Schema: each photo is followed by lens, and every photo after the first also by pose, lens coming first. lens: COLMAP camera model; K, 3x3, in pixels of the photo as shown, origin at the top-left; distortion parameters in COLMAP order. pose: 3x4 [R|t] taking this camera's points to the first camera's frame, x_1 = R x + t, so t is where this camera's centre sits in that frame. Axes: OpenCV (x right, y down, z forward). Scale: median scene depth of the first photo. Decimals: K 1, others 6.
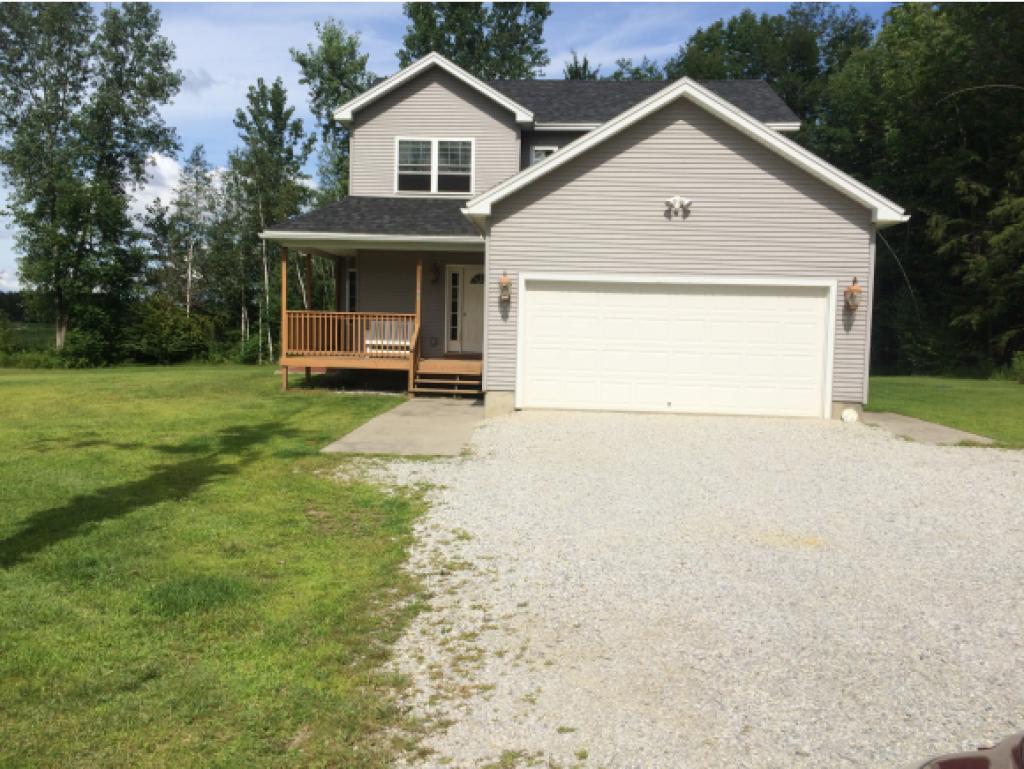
lens RADIAL K [[864.1, 0, 512.0], [0, 864.1, 384.5], [0, 0, 1]] dist [0.056097, -0.012436]
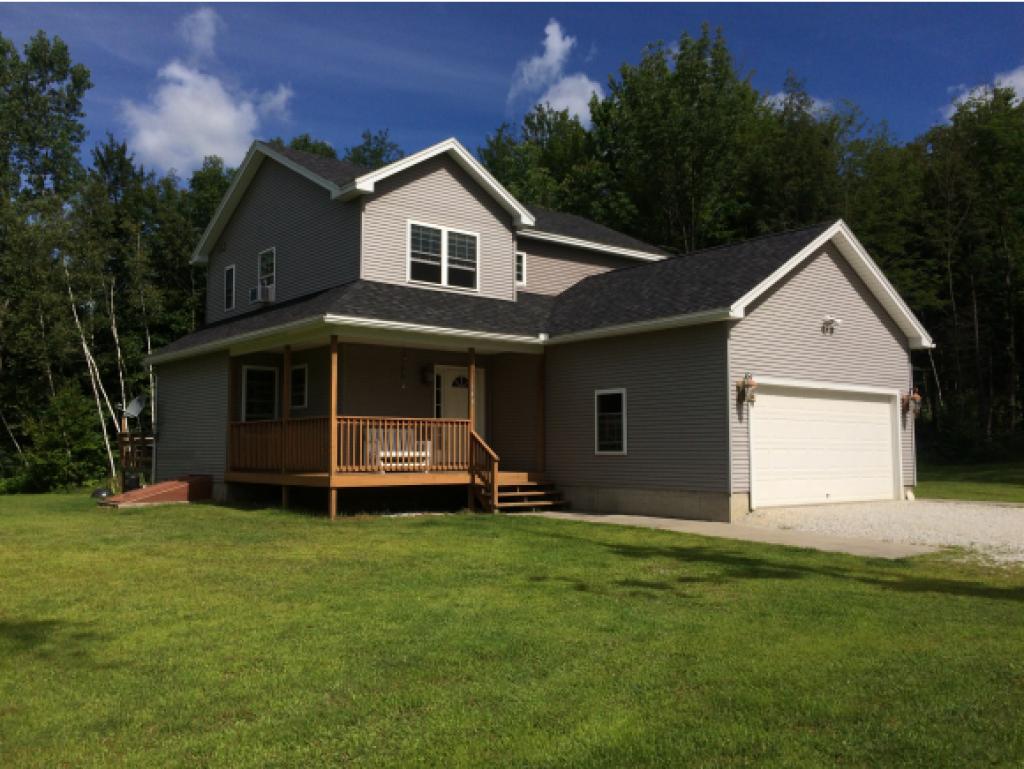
lens RADIAL K [[864.1, 0, 512.0], [0, 864.1, 384.5], [0, 0, 1]] dist [0.056097, -0.012436]
pose [[0.742080, 0.025409, 0.669830, -0.639258], [0.064389, 0.991958, -0.108963, -0.017255], [-0.667212, 0.123989, 0.734476, 0.307066]]
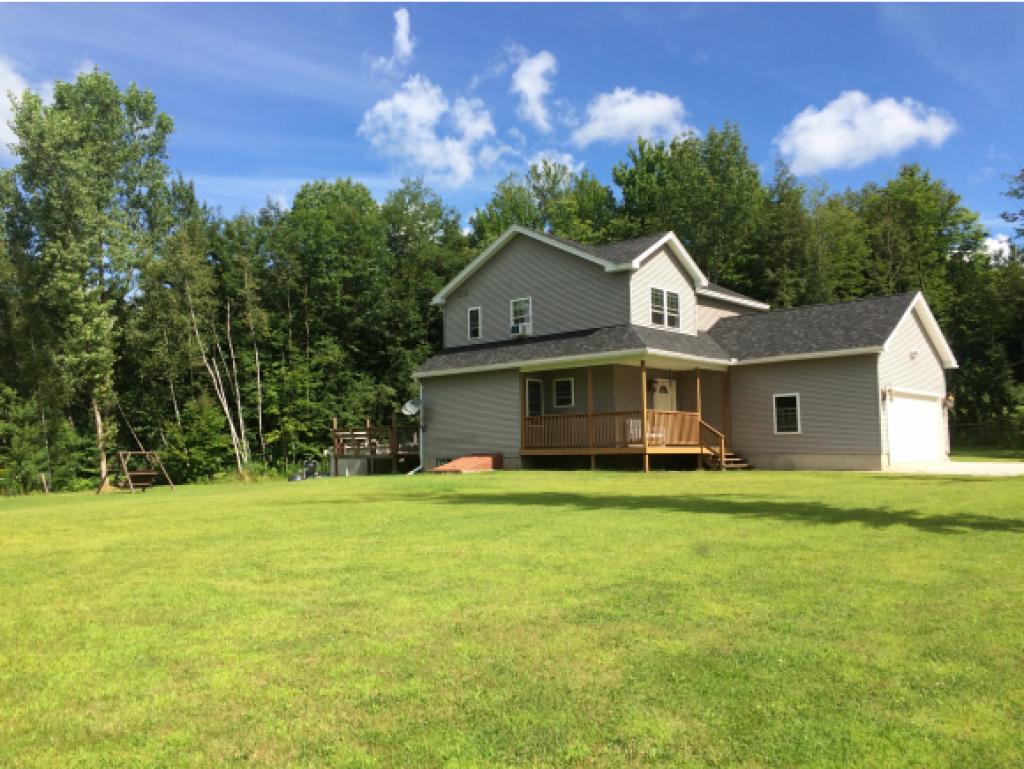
lens RADIAL K [[841.3, 0, 512.0], [0, 841.3, 384.5], [0, 0, 1]] dist [0.072854, 0.001655]
pose [[0.635768, 0.031660, 0.771231, -1.290819], [0.081836, 0.990762, -0.108134, -0.004058], [-0.767530, 0.131862, 0.627304, 0.355088]]
